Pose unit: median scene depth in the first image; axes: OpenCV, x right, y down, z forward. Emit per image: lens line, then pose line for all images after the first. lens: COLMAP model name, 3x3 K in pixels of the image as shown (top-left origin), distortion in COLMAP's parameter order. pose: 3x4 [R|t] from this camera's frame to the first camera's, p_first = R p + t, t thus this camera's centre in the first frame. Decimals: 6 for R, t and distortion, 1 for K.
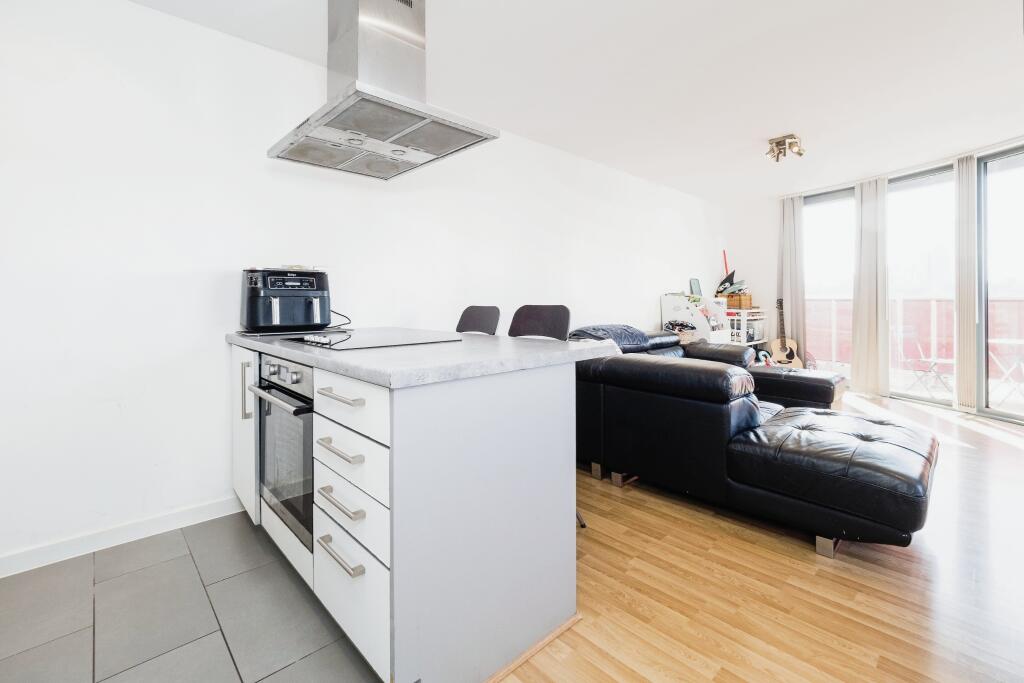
lens RADIAL K [[439.4, 0, 525.5], [0, 439.4, 306.4], [0, 0, 1]] dist [-0.014230, 0.002084]
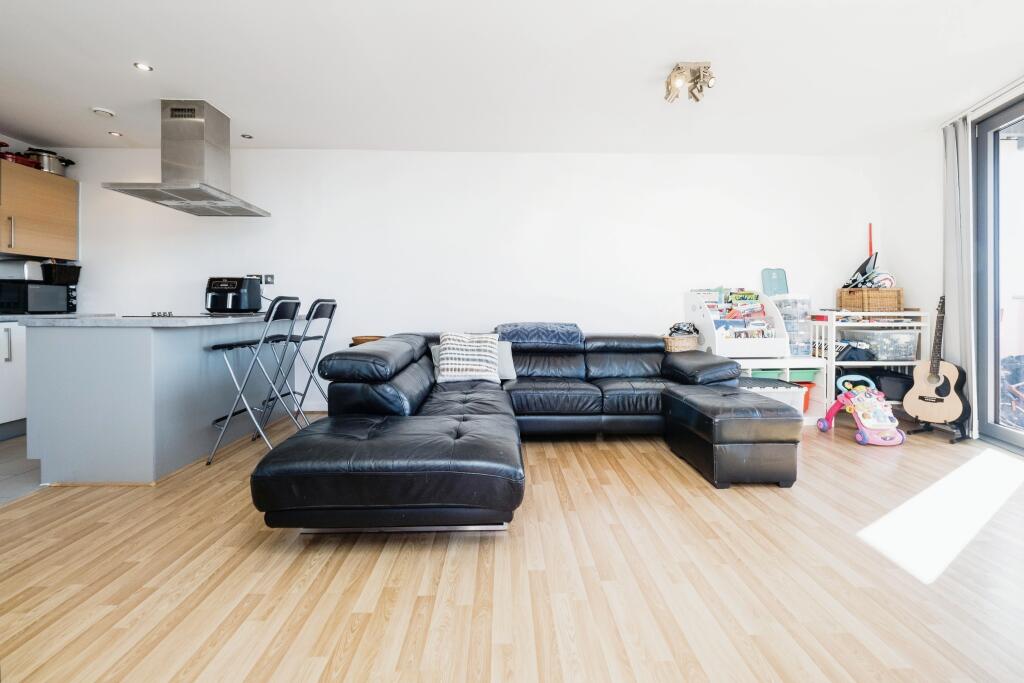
lens RADIAL K [[439.4, 0, 517.2], [0, 439.4, 316.1], [0, 0, 1]] dist [-0.014230, 0.002084]
pose [[0.752699, 0.023106, -0.657960, 0.763728], [-0.013513, 0.999716, 0.019650, 0.010859], [0.658227, -0.005899, 0.752797, 0.235286]]
